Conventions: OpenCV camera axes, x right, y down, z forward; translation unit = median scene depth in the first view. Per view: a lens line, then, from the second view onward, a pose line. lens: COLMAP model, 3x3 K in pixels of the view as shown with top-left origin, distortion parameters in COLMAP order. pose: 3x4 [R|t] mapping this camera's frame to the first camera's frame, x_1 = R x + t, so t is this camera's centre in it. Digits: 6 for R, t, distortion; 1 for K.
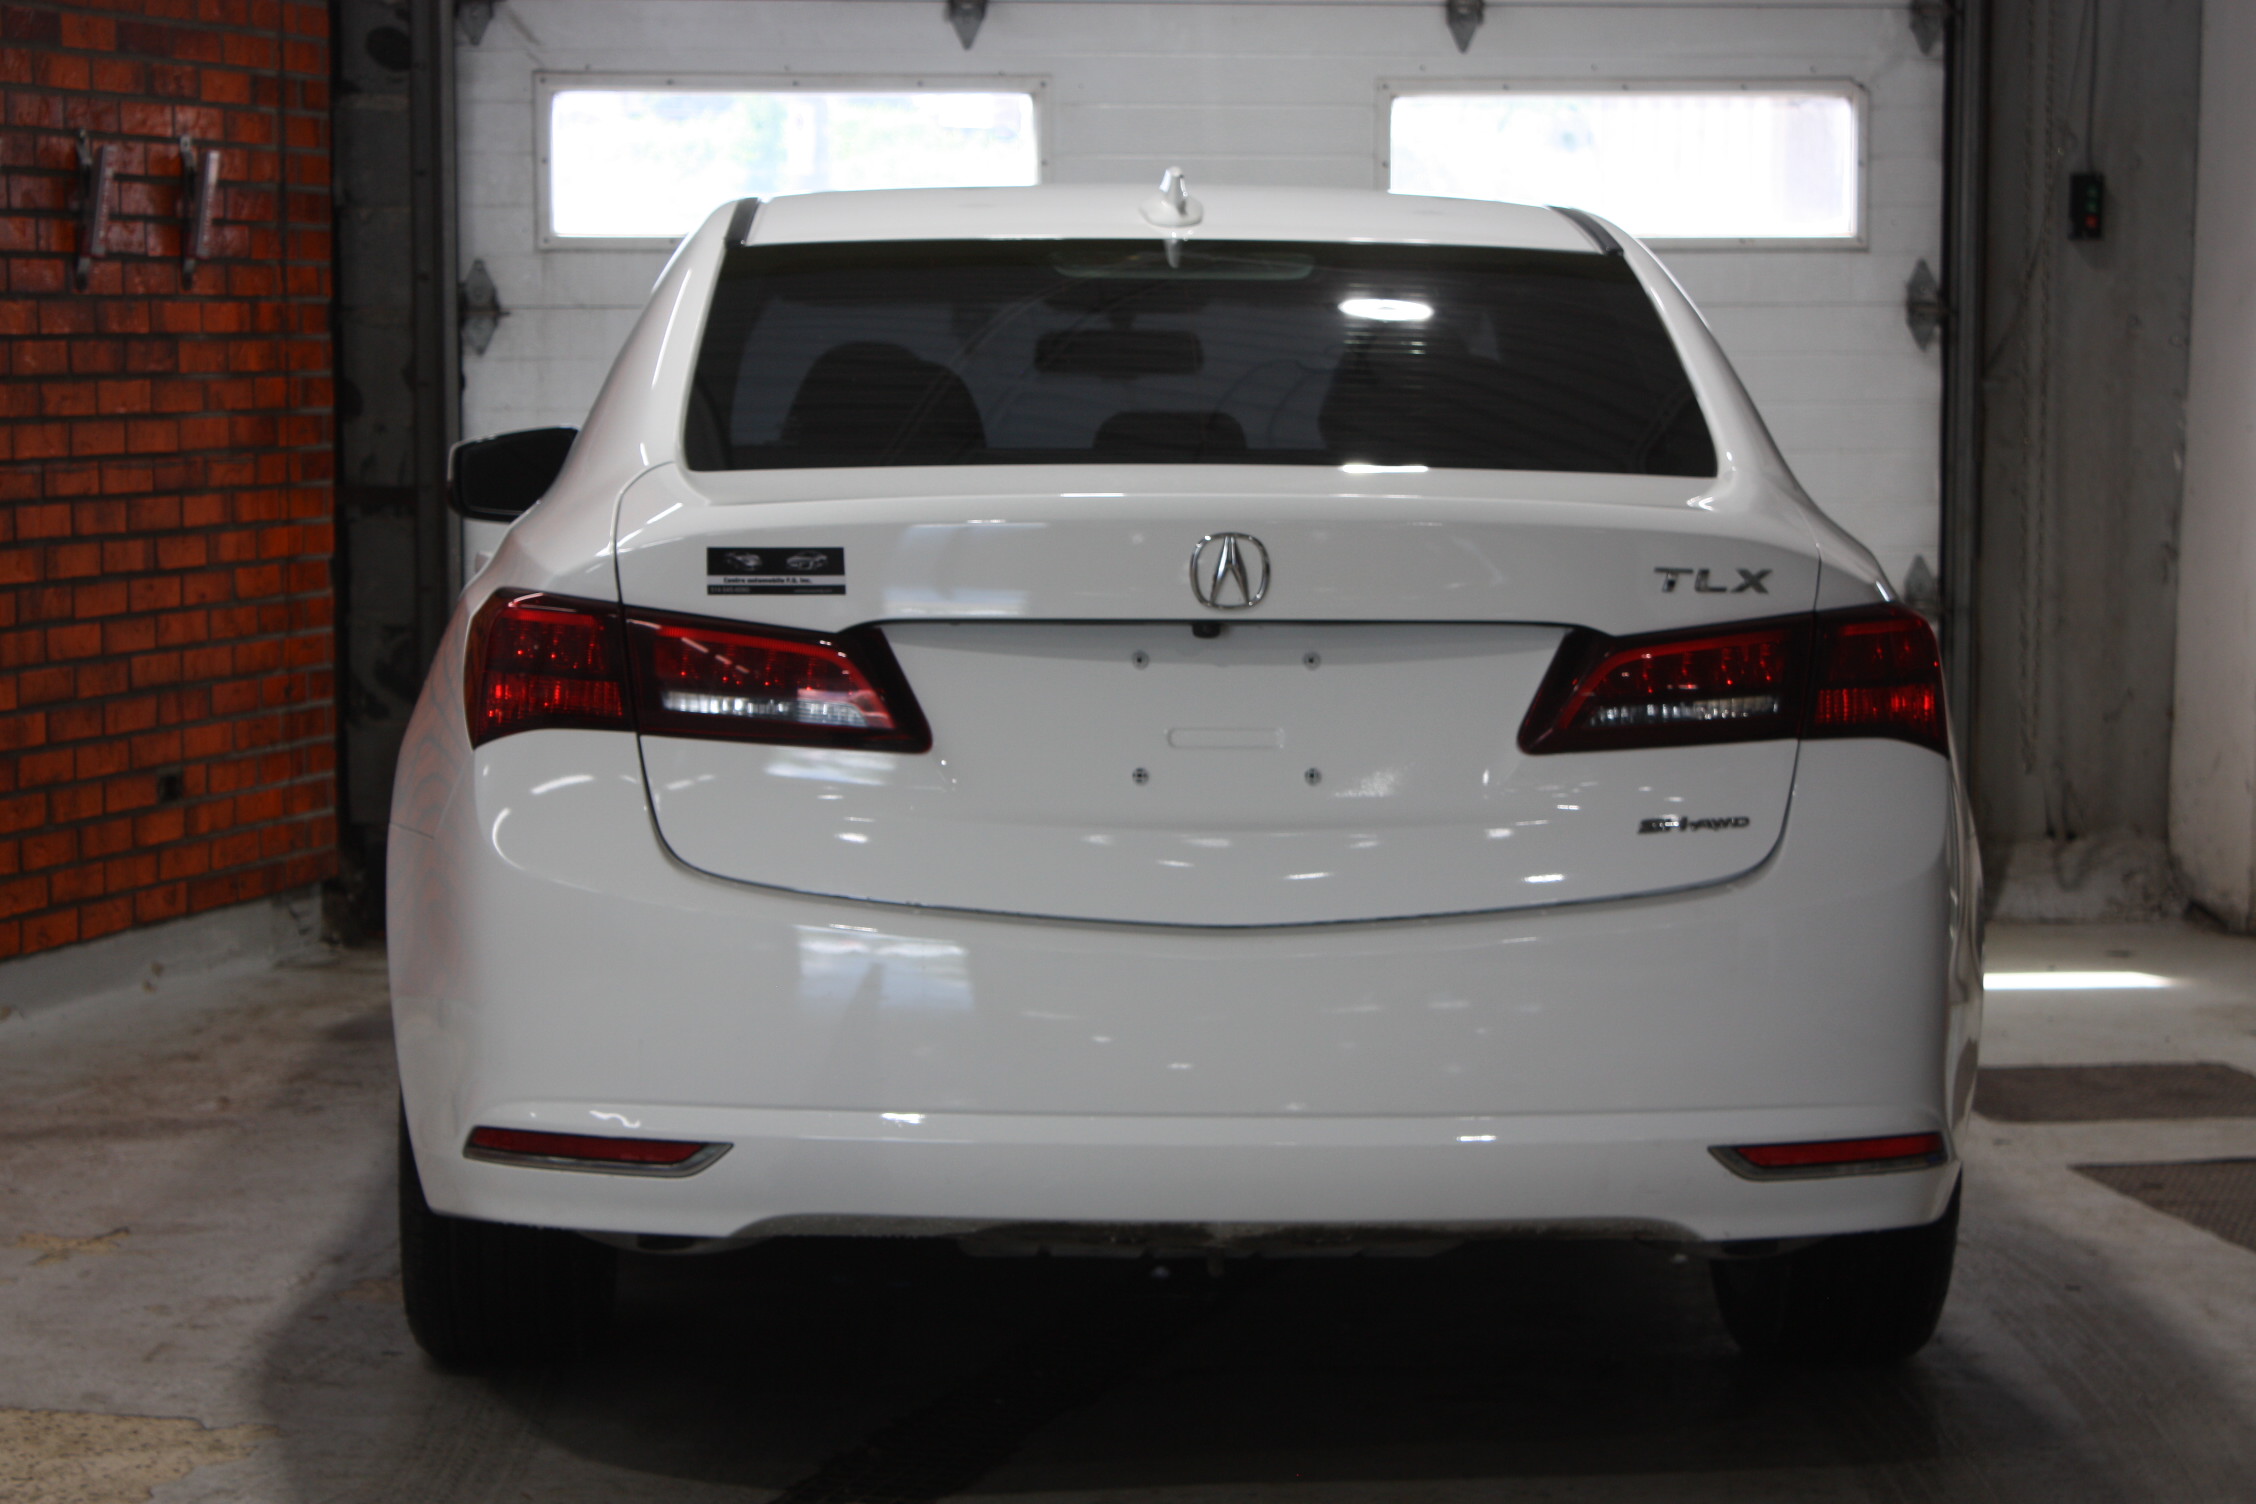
lens RADIAL K [[5380.9, 0, 1133.8], [0, 5380.9, 741.8], [0, 0, 1]] dist [0.092264, 0.000000]
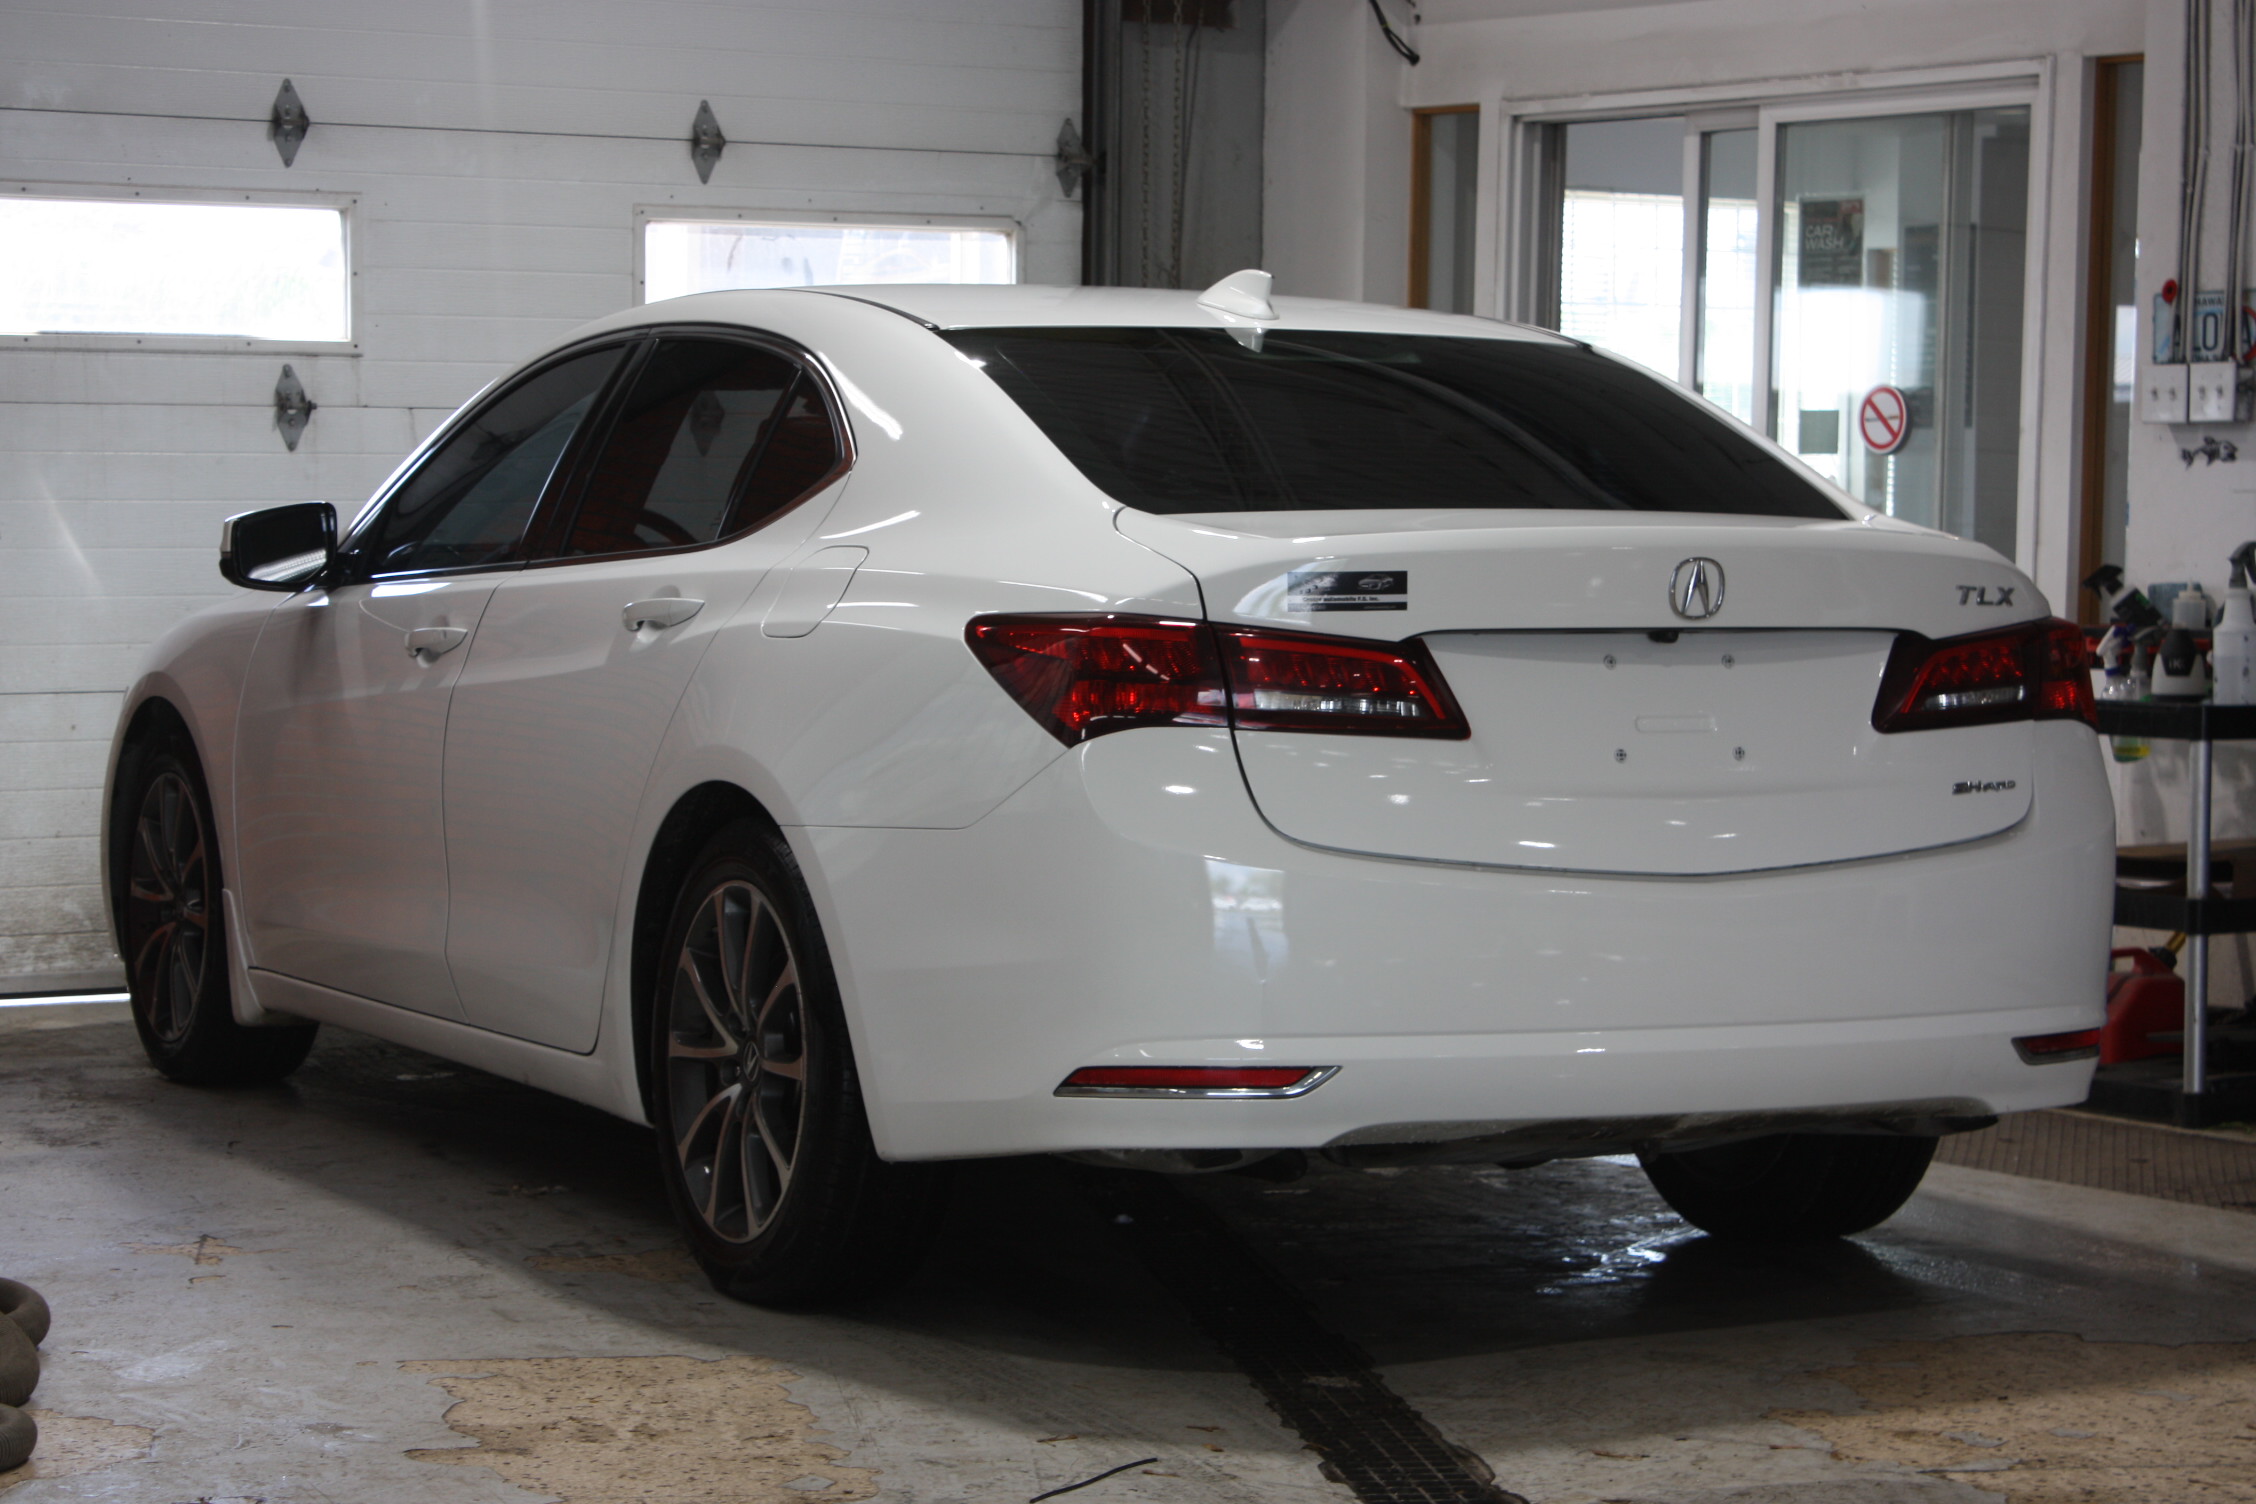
lens RADIAL K [[5181.9, 0, 1127.1], [0, 5181.9, 755.7], [0, 0, 1]] dist [0.076456, 0.000000]
pose [[0.912040, -0.017709, 0.409719, -0.583302], [0.027070, 0.999488, -0.017059, 0.023395], [-0.409207, 0.026649, 0.912052, -0.037970]]
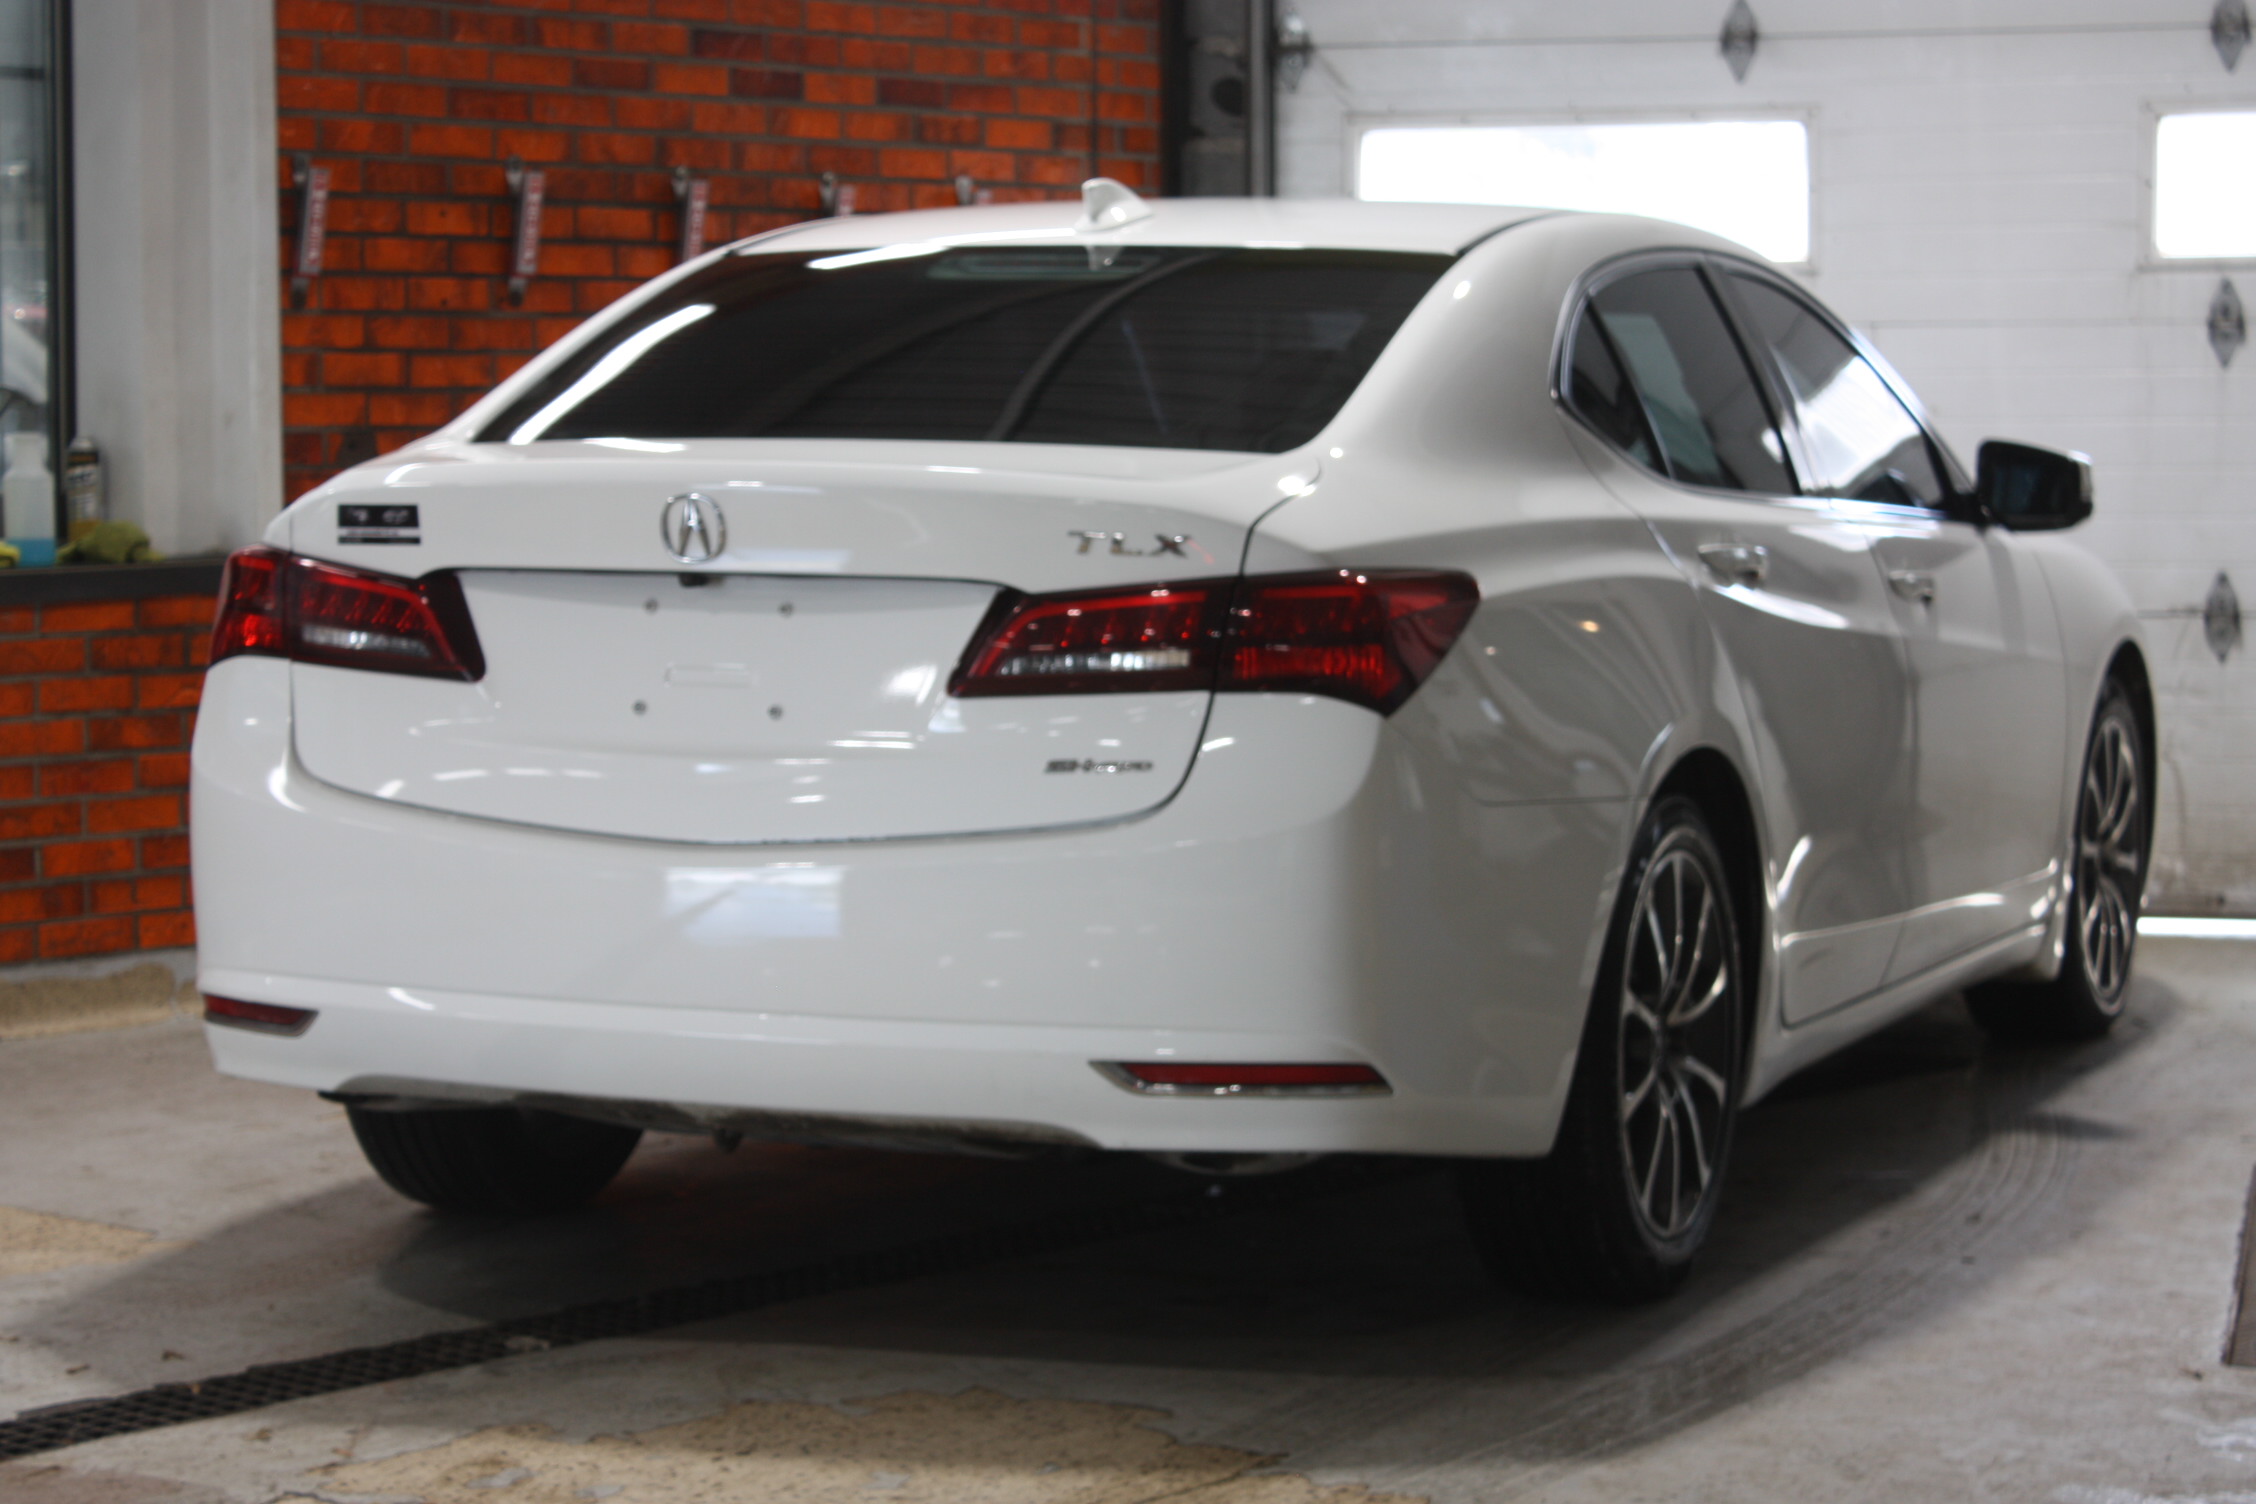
lens RADIAL K [[5081.4, 0, 1122.1], [0, 5081.4, 756.6], [0, 0, 1]] dist [0.101004, 0.000000]
pose [[0.907834, 0.030574, -0.418213, 0.539108], [-0.031915, 0.999483, 0.003791, 0.009252], [0.418113, 0.009906, 0.908341, 0.063987]]
